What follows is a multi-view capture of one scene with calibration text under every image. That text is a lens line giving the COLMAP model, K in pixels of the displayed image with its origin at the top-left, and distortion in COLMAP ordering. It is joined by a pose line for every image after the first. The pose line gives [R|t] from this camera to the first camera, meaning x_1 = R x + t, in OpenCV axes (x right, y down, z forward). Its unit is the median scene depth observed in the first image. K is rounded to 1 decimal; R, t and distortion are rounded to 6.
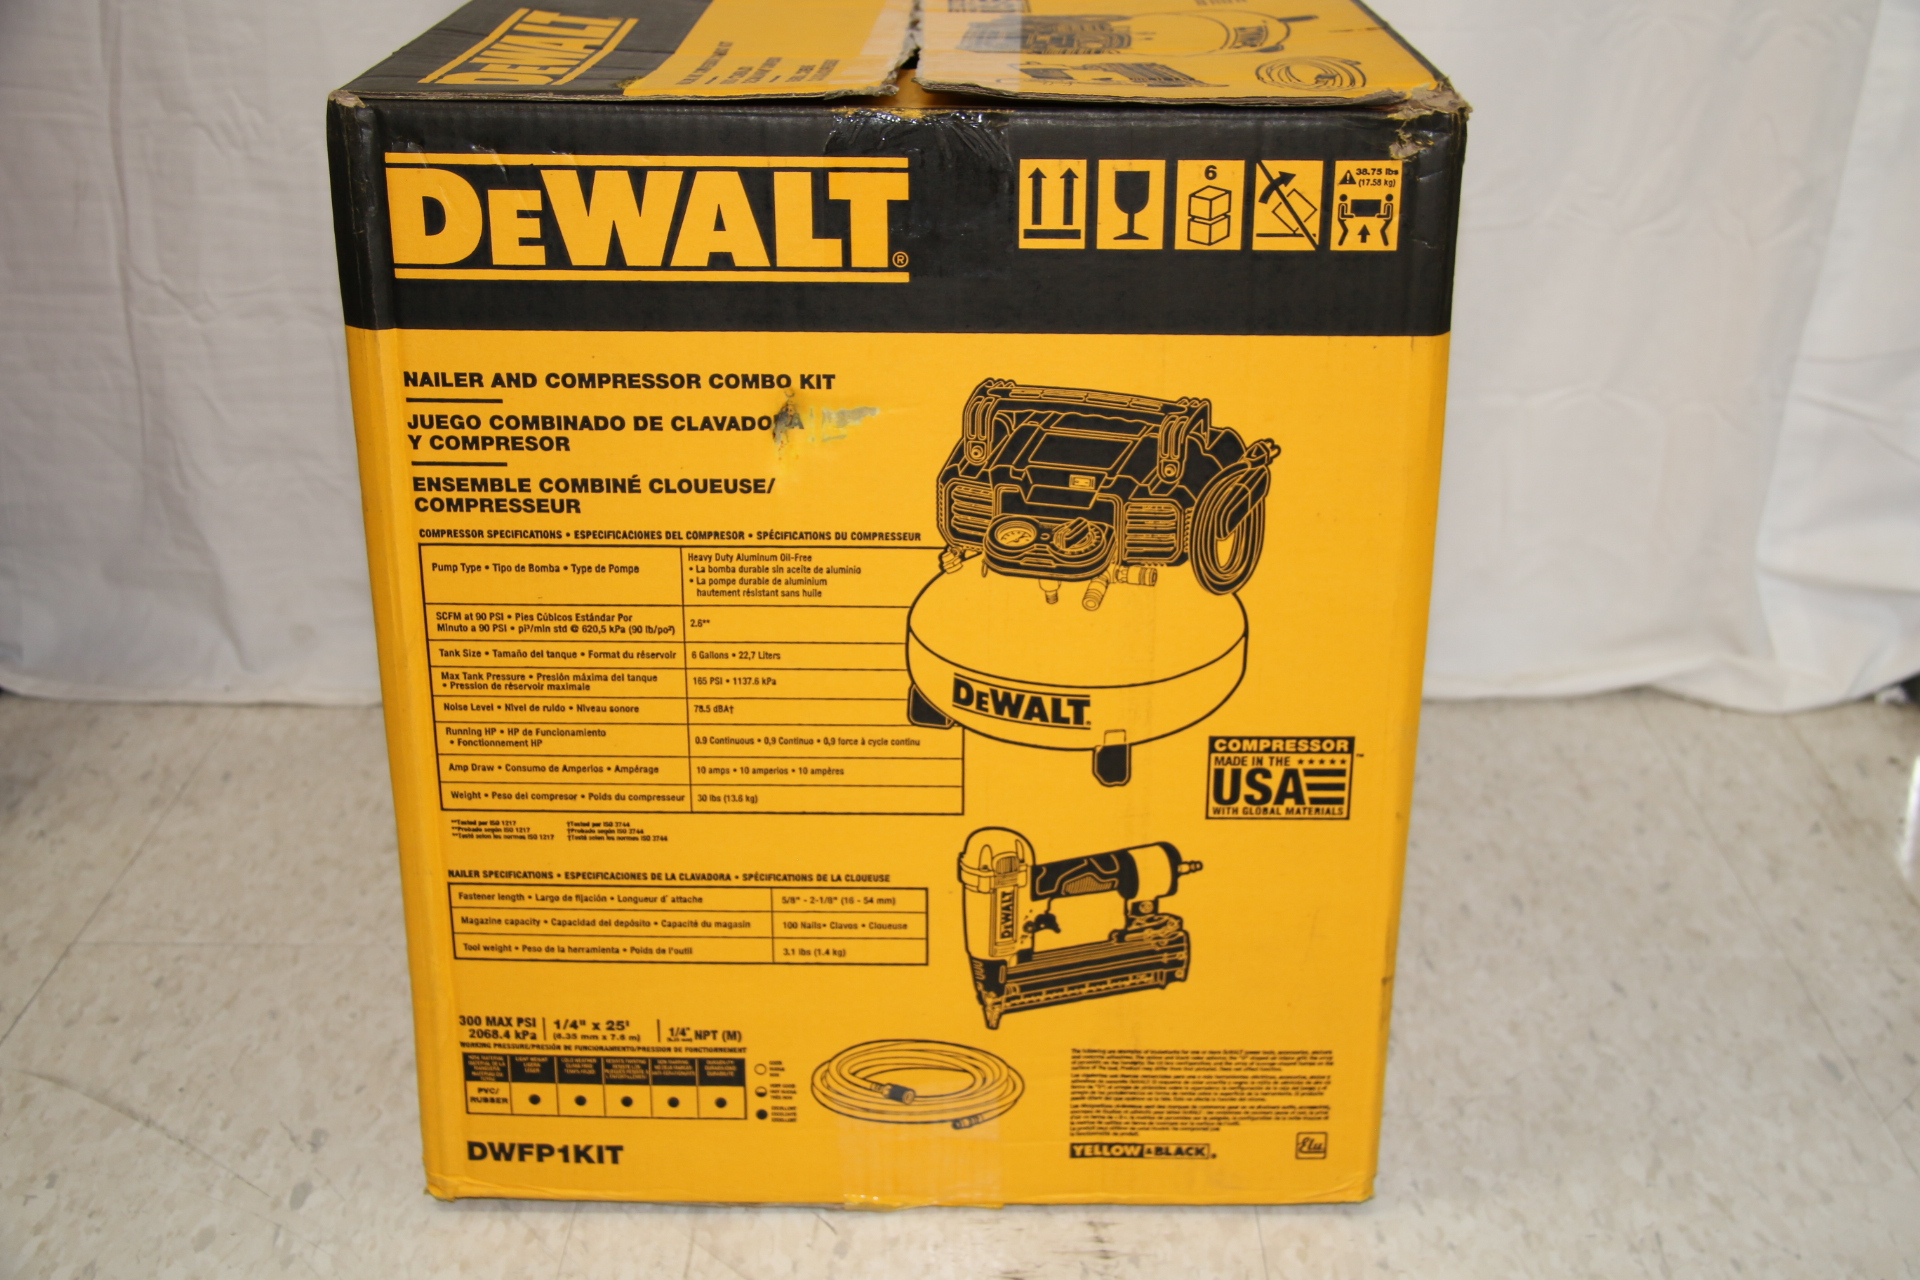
lens RADIAL K [[2727.9, 0, 960.0], [0, 2727.9, 640.0], [0, 0, 1]] dist [0.001867, 0.399700]
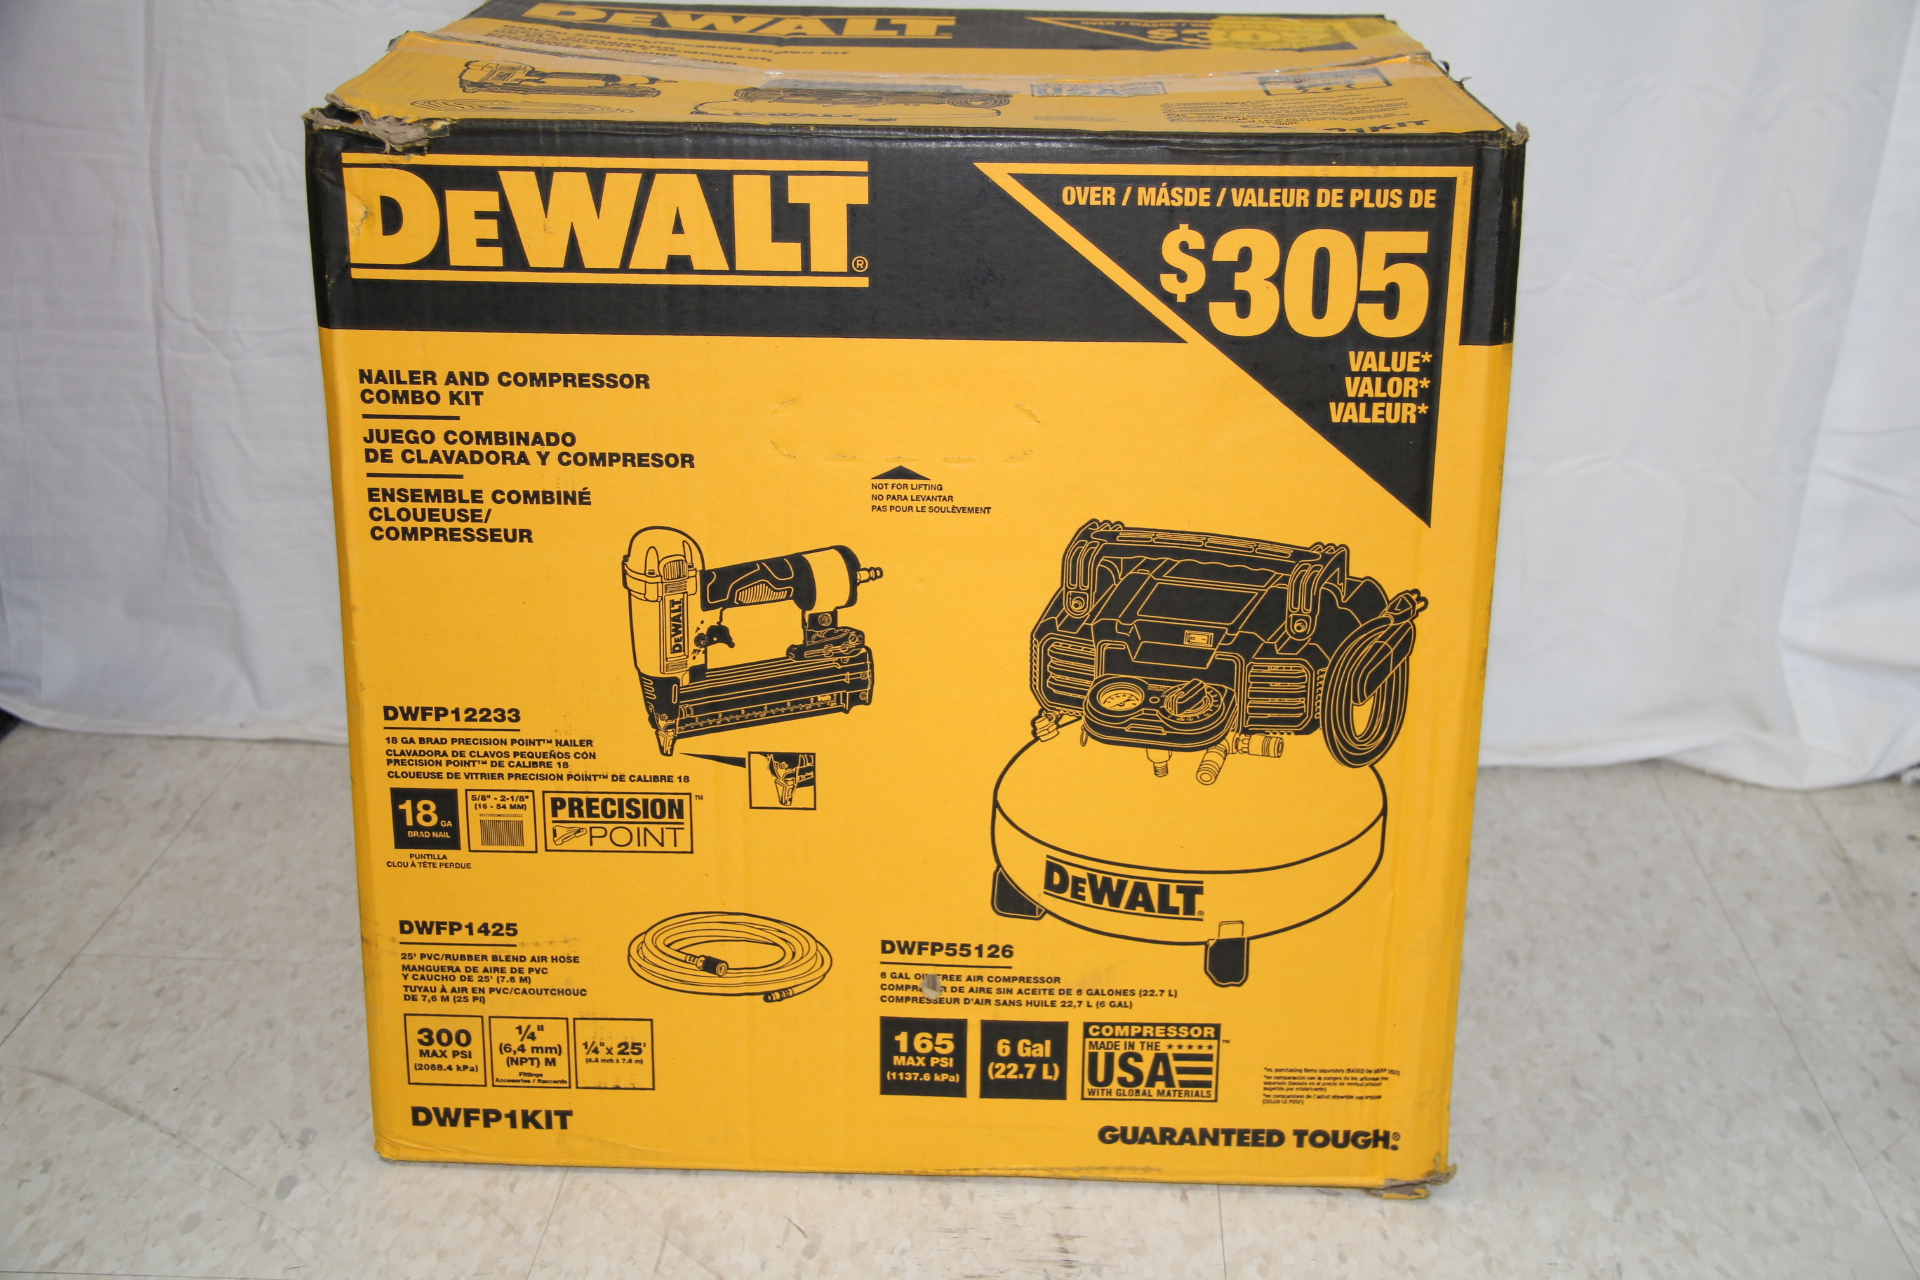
lens RADIAL K [[2974.7, 0, 960.0], [0, 2974.7, 640.0], [0, 0, 1]] dist [0.034926, 0.459655]
pose [[0.999090, 0.025259, -0.034379, 0.037095], [-0.027094, 0.998174, -0.053993, 0.044626], [0.032952, 0.054875, 0.997949, -0.099886]]
